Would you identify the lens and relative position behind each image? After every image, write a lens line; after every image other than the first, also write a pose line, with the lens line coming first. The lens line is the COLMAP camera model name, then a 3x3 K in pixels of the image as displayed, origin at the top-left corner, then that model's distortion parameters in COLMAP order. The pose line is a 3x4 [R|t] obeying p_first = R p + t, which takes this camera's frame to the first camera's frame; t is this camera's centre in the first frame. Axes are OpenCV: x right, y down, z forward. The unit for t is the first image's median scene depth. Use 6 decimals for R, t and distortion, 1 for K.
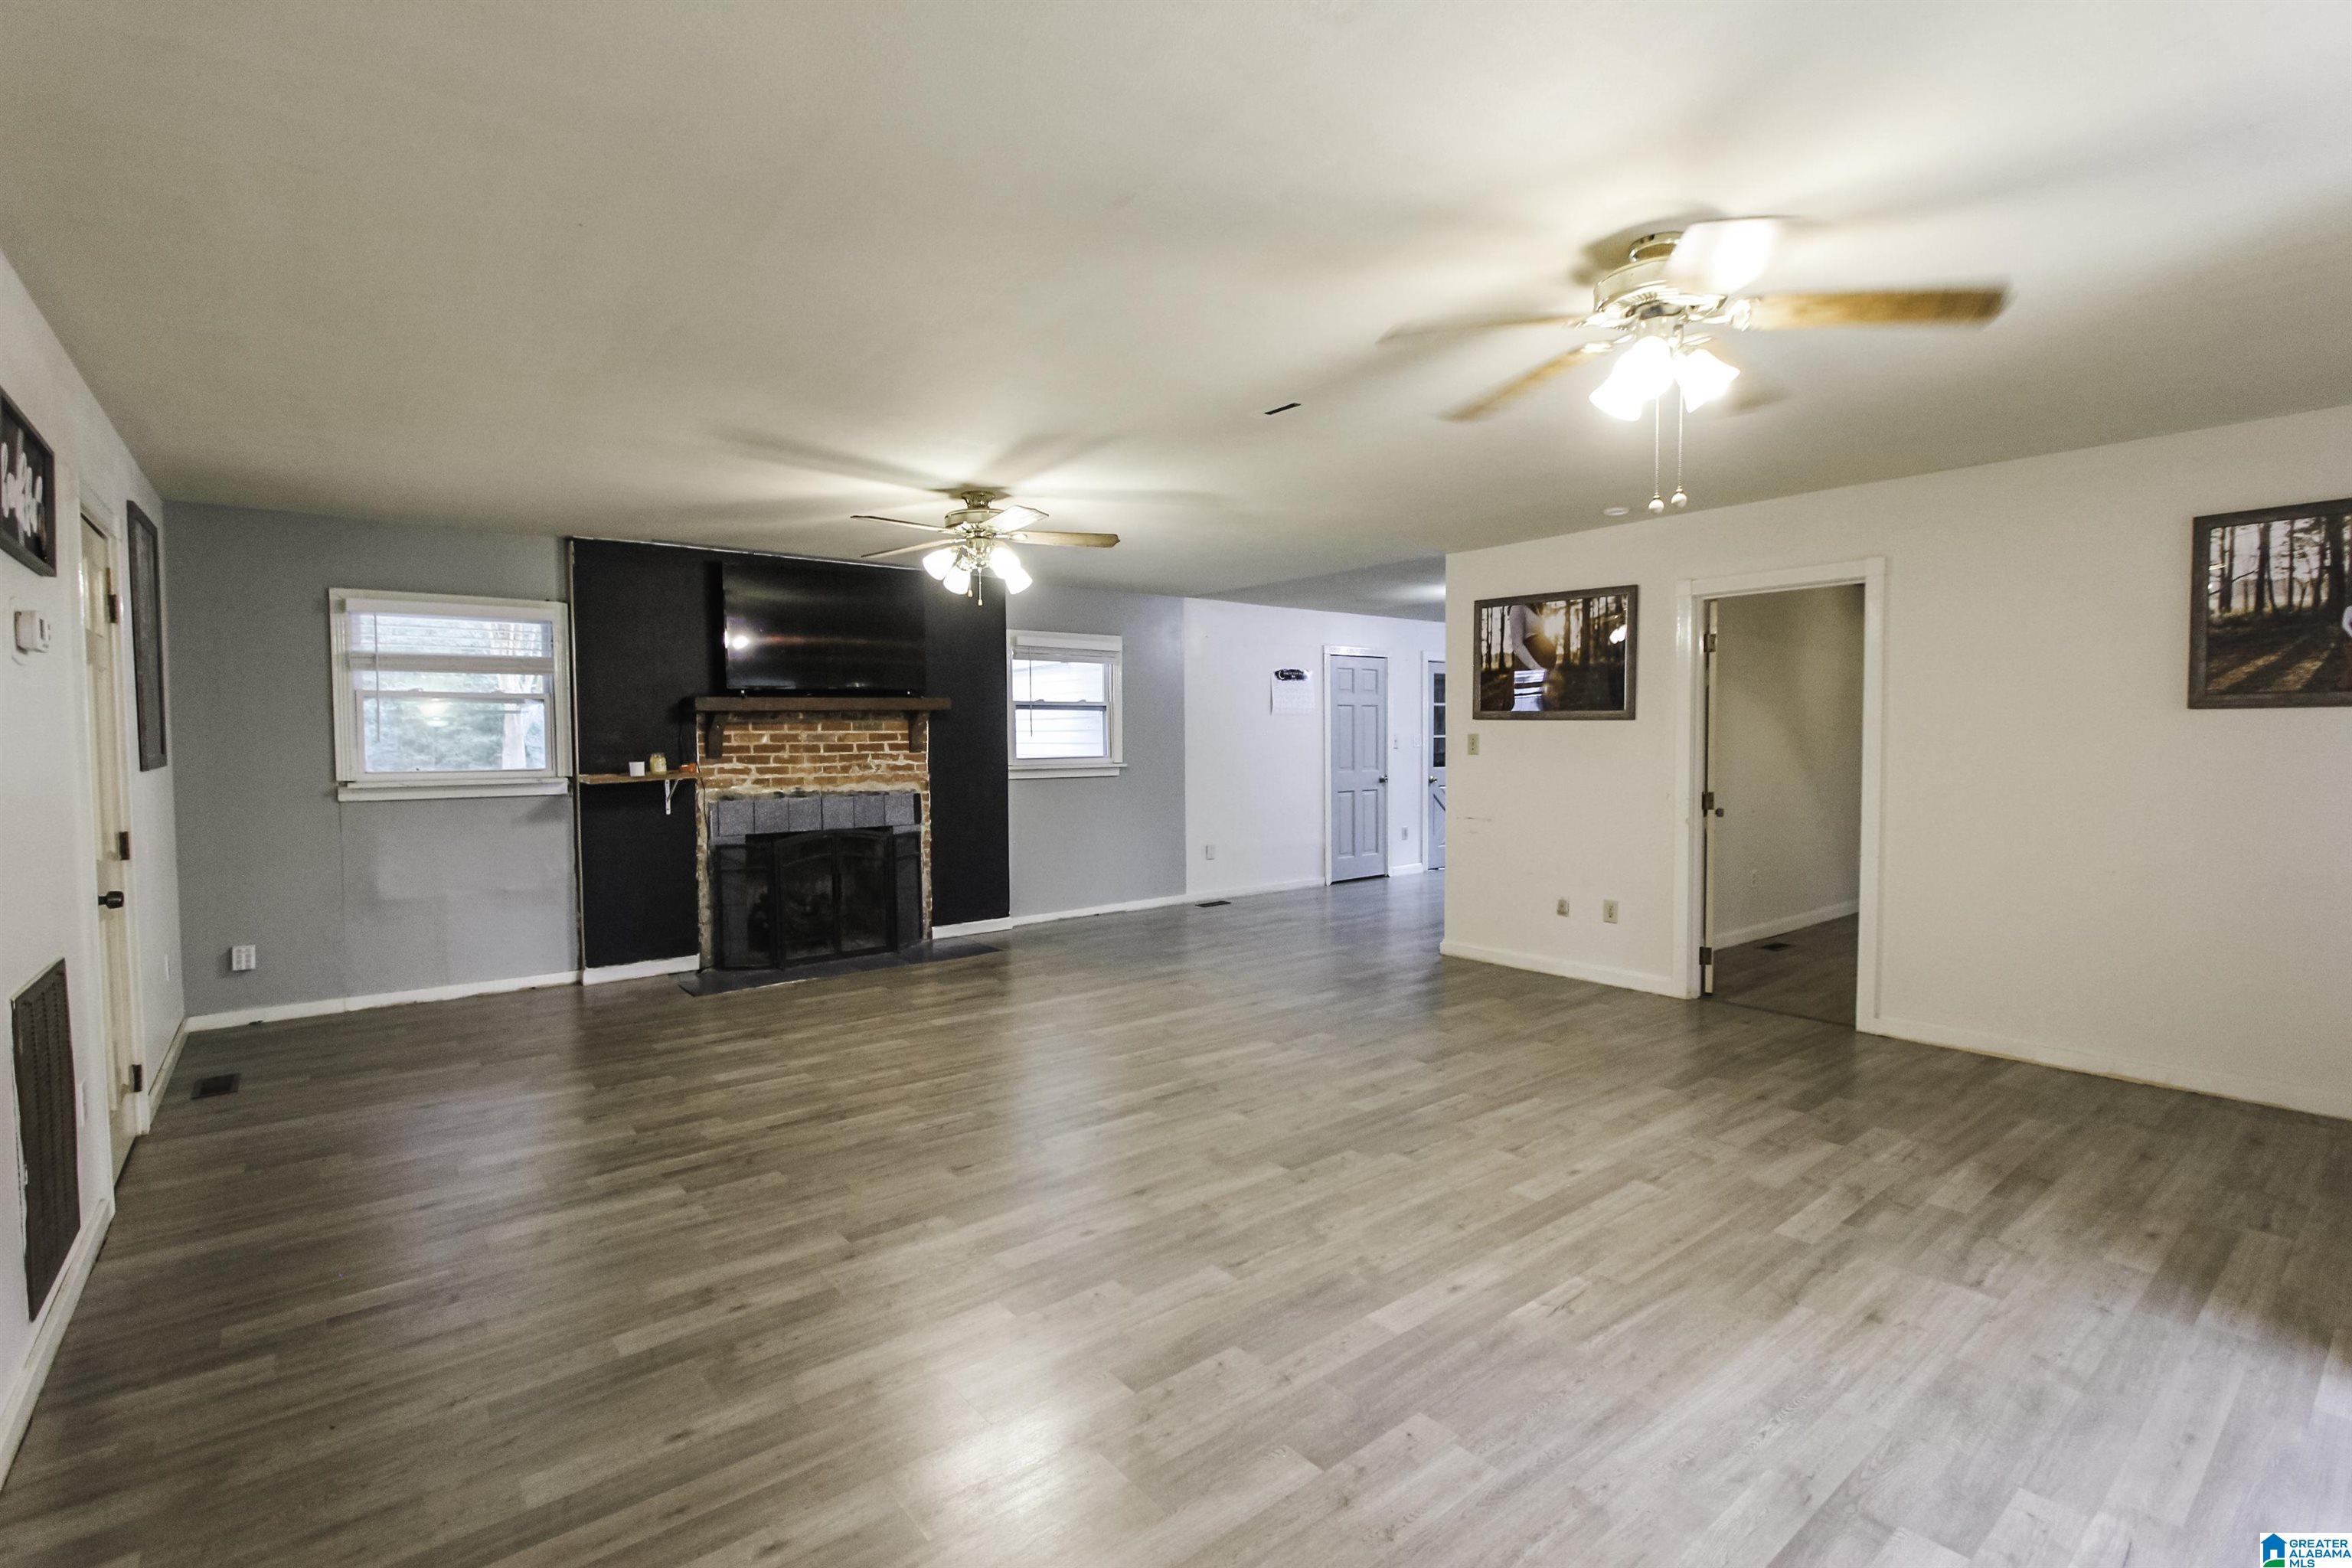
lens RADIAL K [[1083.9, 0, 1168.7], [0, 1083.9, 779.7], [0, 0, 1]] dist [-0.015378, 0.001849]
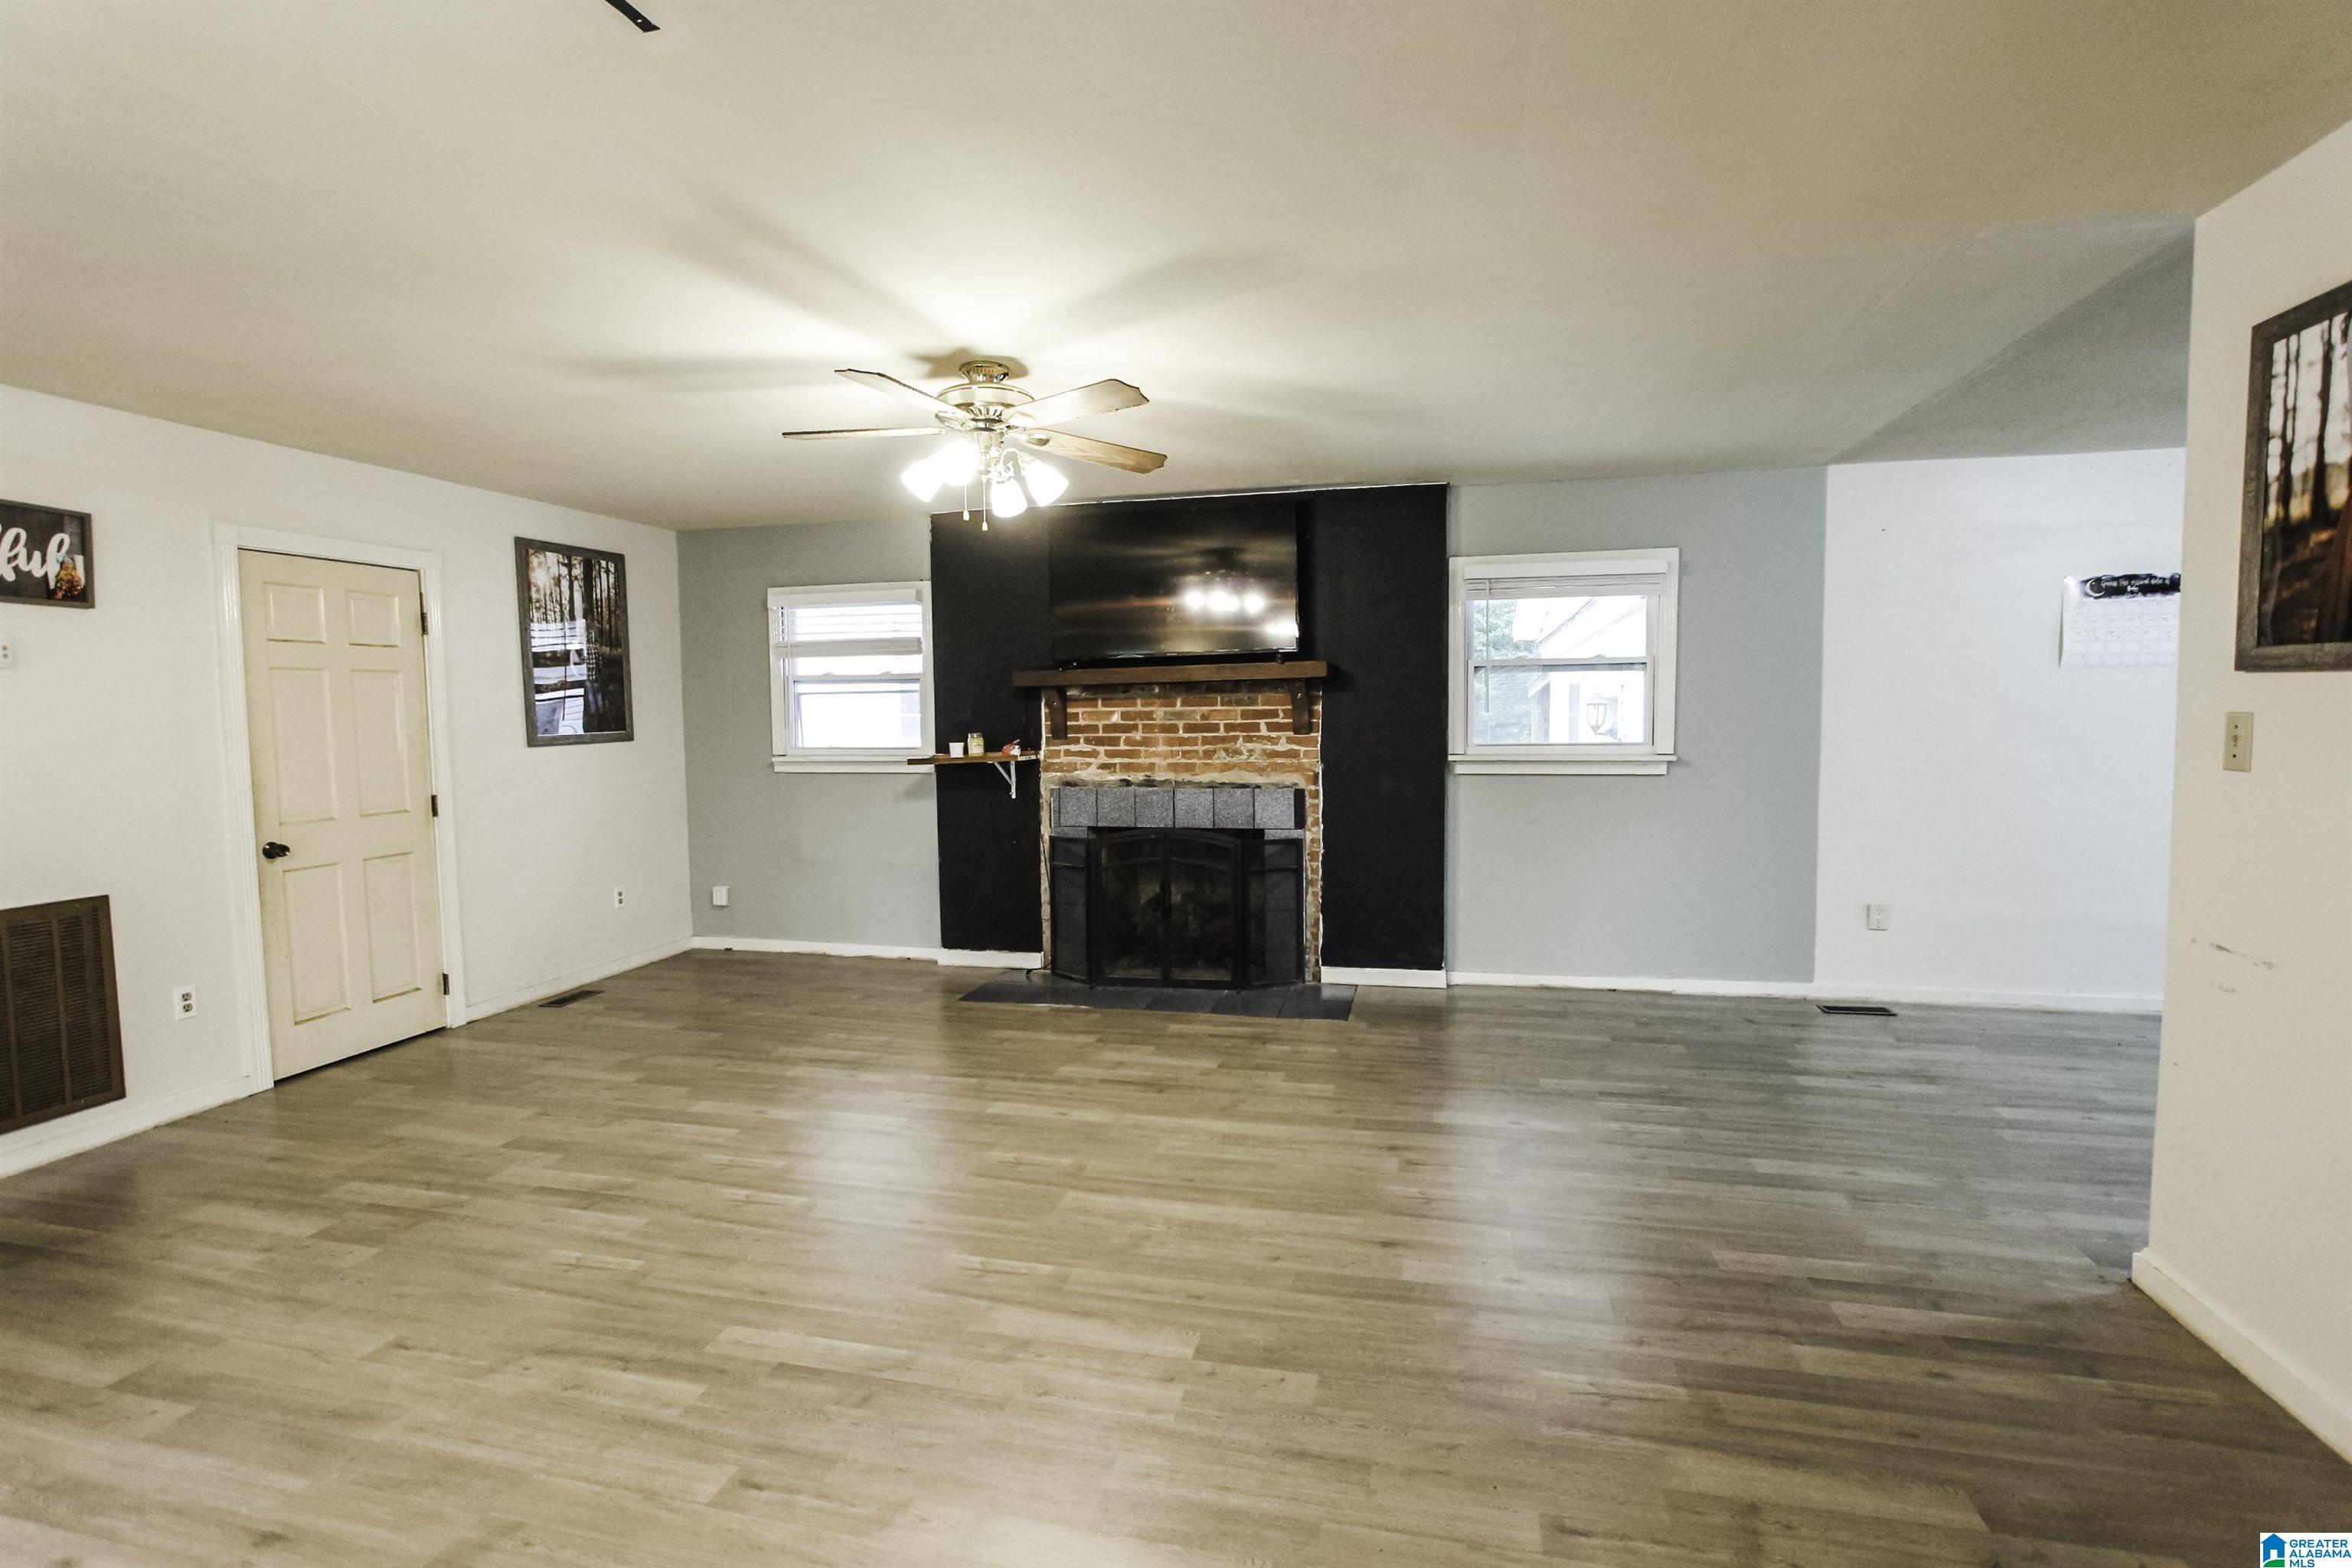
lens RADIAL K [[1083.9, 0, 1177.9], [0, 1083.9, 783.6], [0, 0, 1]] dist [-0.015378, 0.001849]
pose [[0.613170, 0.052749, -0.788188, 0.355016], [-0.023505, 0.998545, 0.048542, -0.029183], [0.789601, -0.011237, 0.613517, 0.531092]]
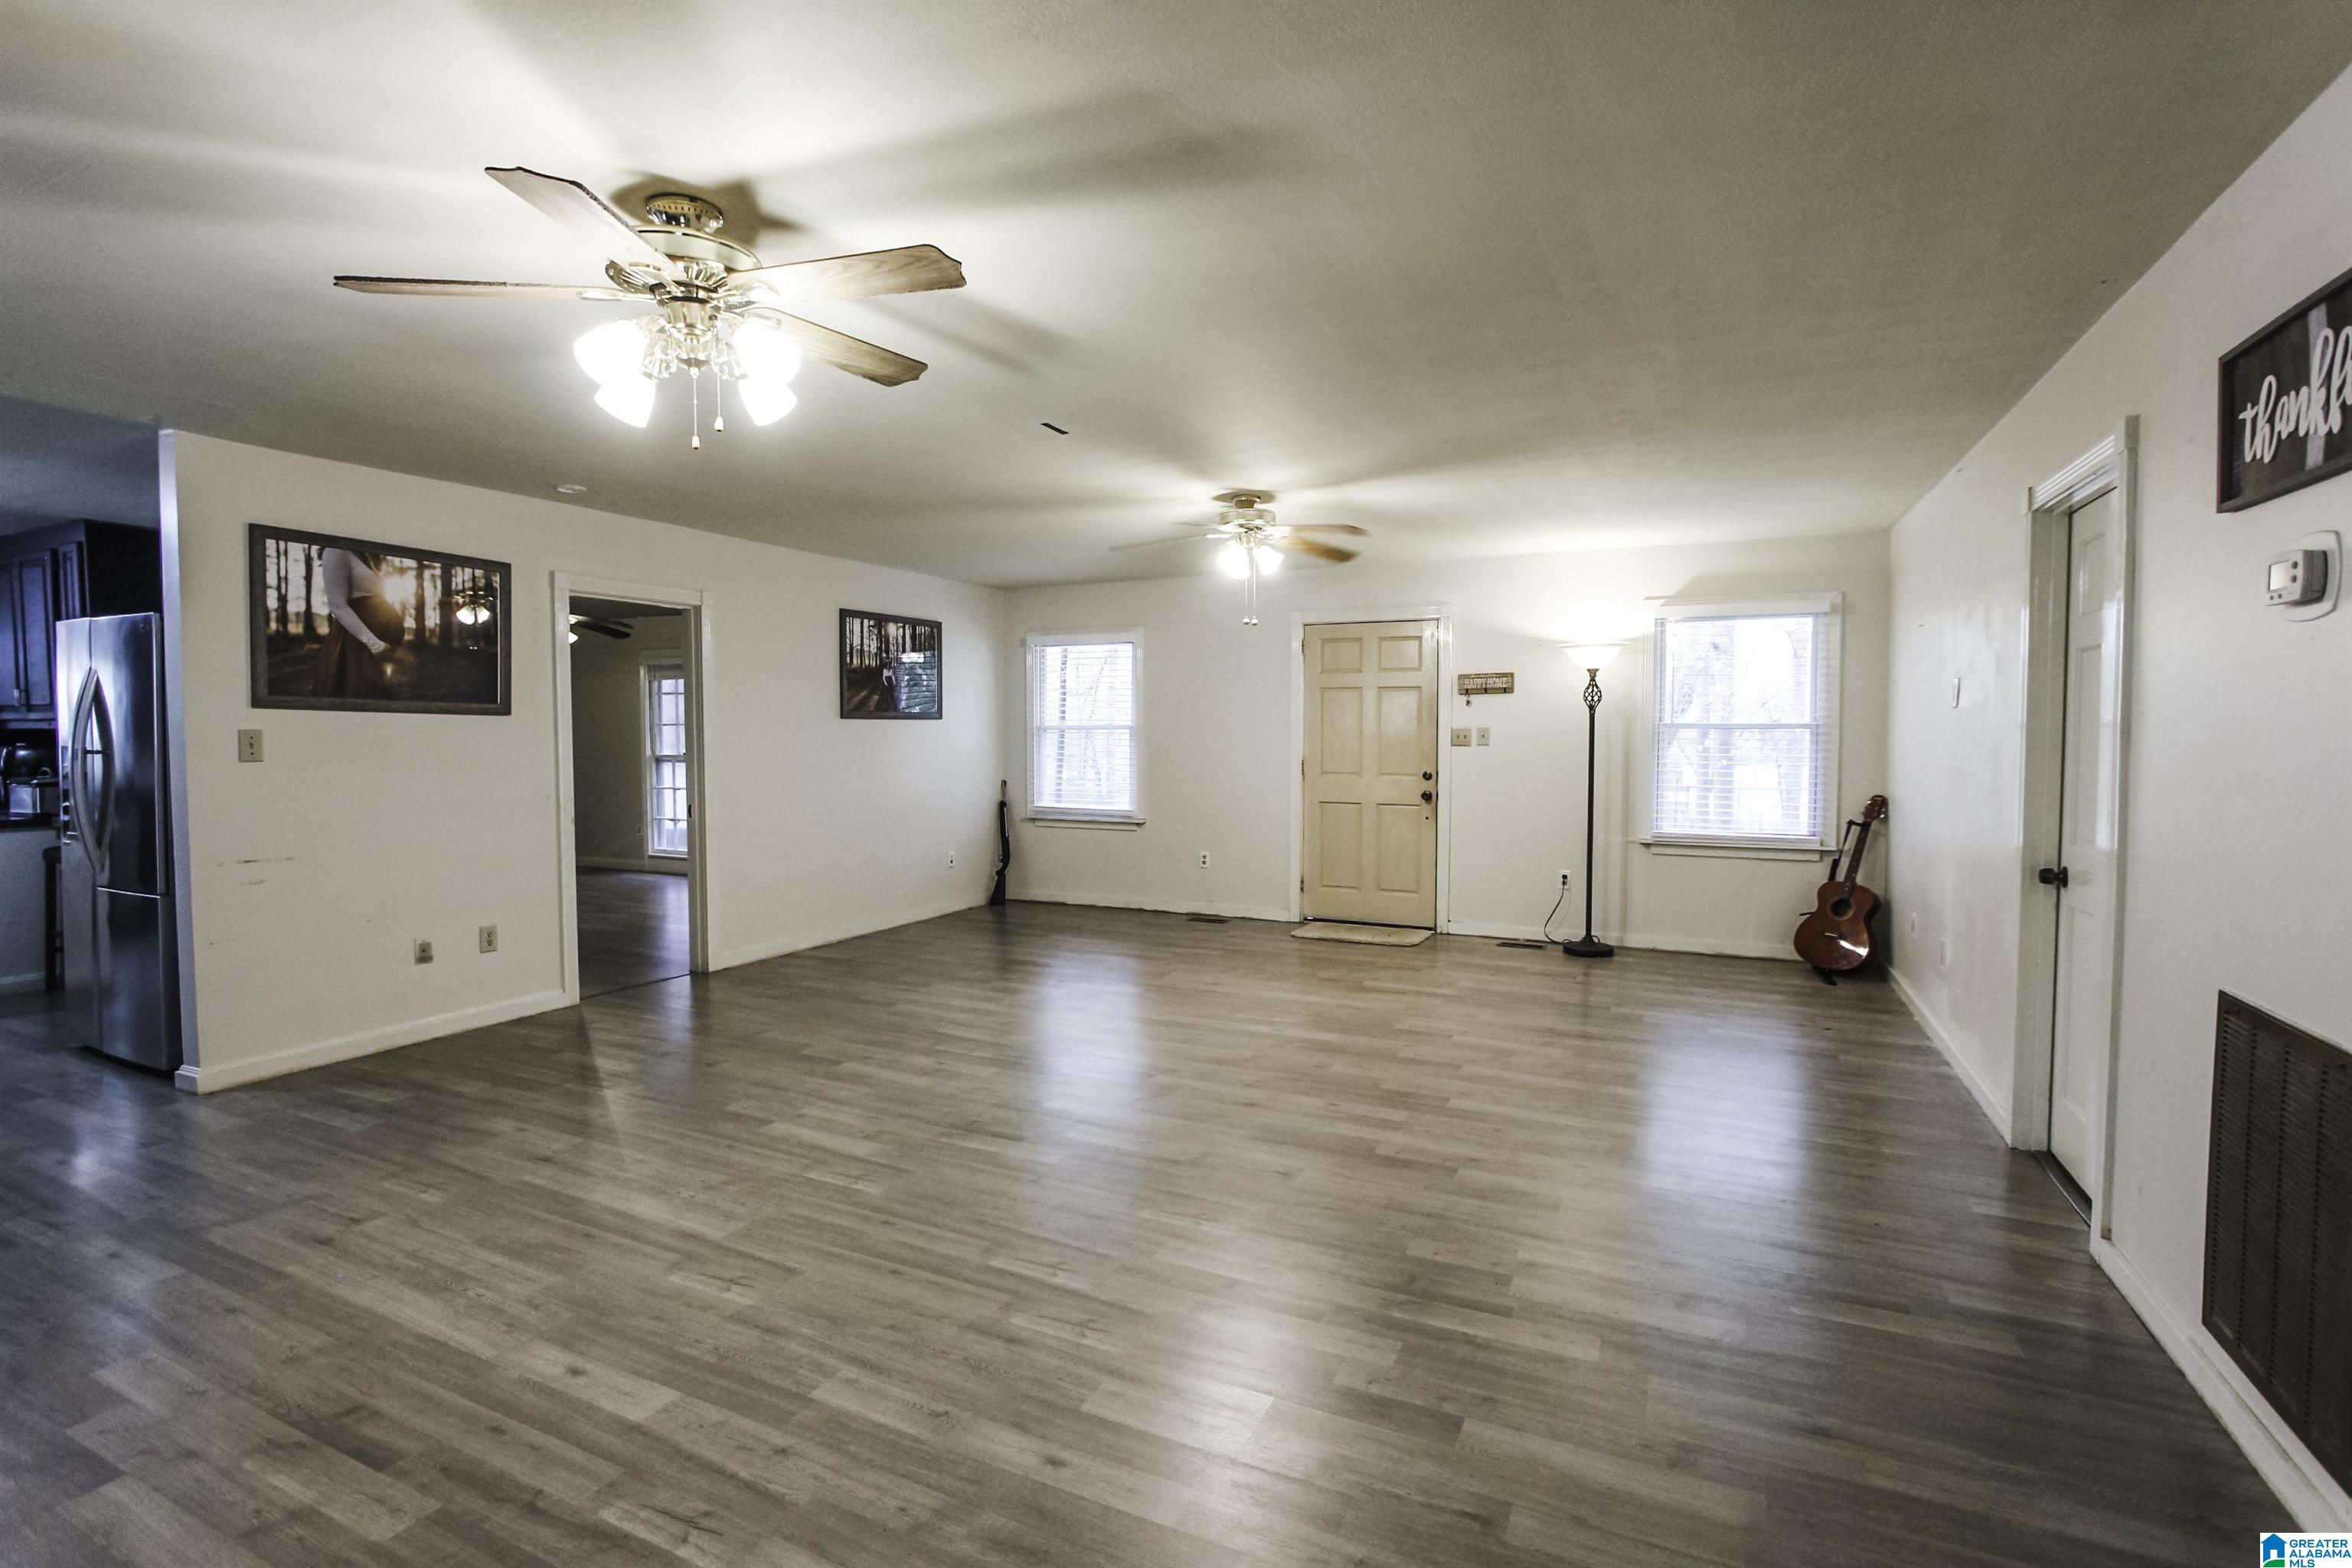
lens RADIAL K [[1083.9, 0, 1174.6], [0, 1083.9, 804.7], [0, 0, 1]] dist [-0.015378, 0.001849]
pose [[-0.430937, -0.052344, 0.900863, -0.546294], [0.039868, 0.996237, 0.076958, -0.026221], [-0.901501, 0.069080, -0.427229, 0.804623]]
